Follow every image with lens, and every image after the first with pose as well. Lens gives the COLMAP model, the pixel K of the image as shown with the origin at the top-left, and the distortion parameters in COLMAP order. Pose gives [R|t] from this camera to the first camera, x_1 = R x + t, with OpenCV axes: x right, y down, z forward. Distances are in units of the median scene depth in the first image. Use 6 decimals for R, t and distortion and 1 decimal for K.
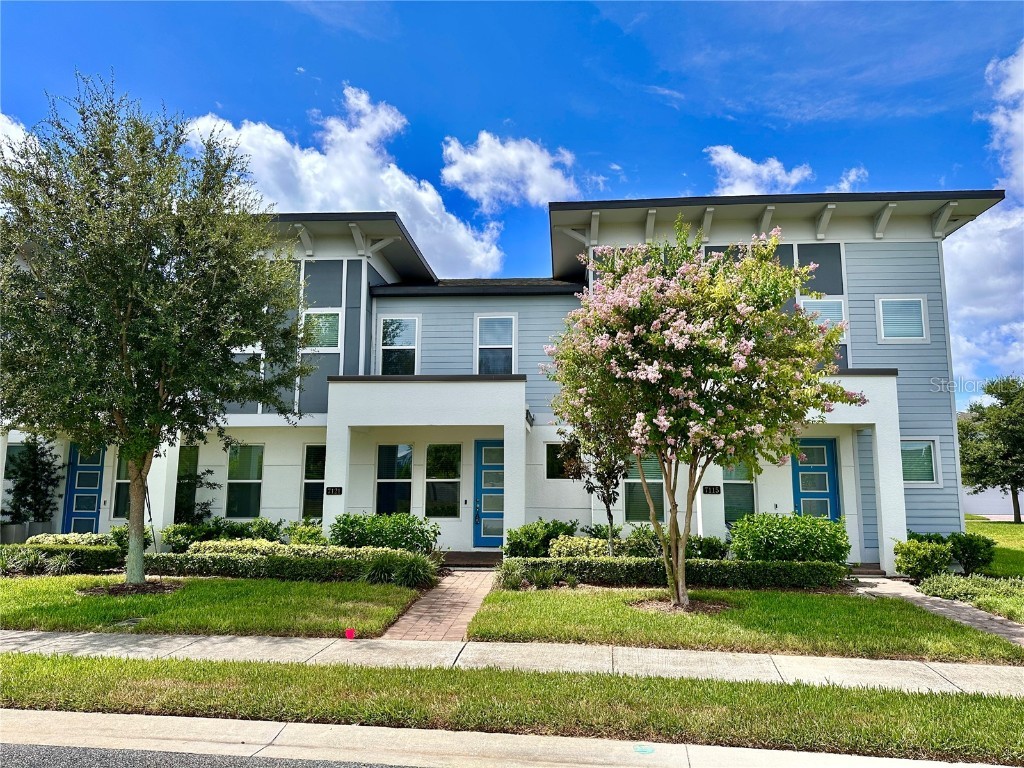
lens RADIAL K [[711.8, 0, 512.0], [0, 711.8, 384.0], [0, 0, 1]] dist [-0.002193, -0.001006]
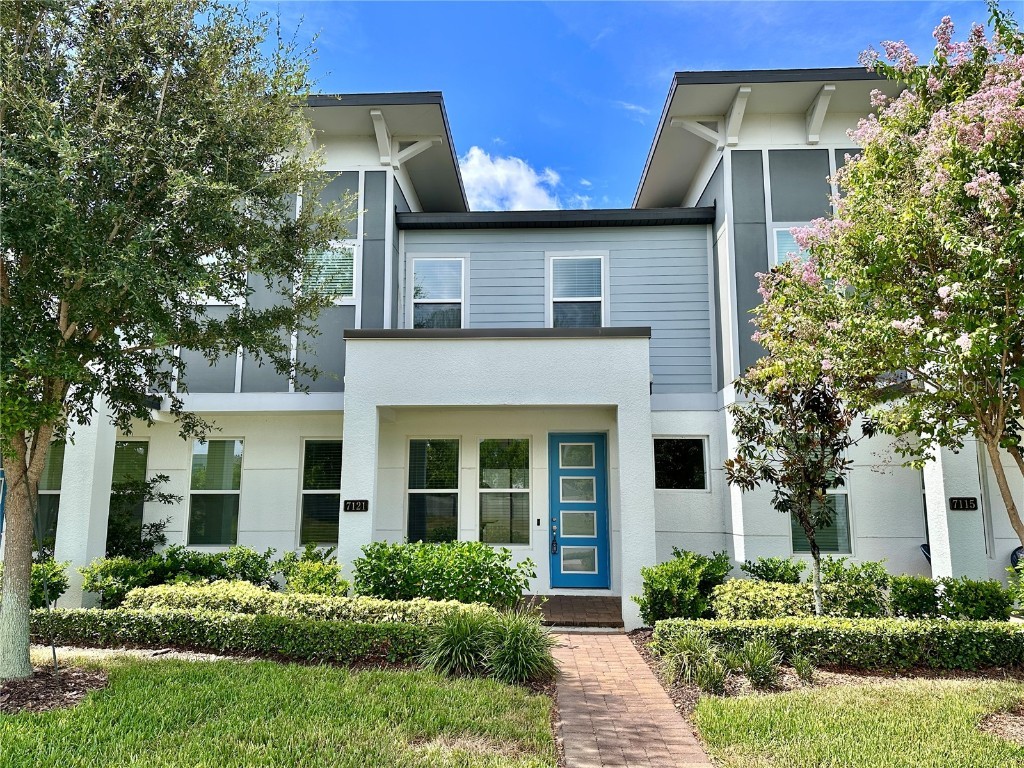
lens RADIAL K [[715.3, 0, 484.9], [0, 715.3, 397.6], [0, 0, 1]] dist [0.008946, 0.001471]
pose [[0.999997, 0.001322, 0.002251, -0.131734], [-0.001316, 0.999996, -0.002422, 0.052723], [-0.002254, 0.002419, 0.999995, 0.345554]]
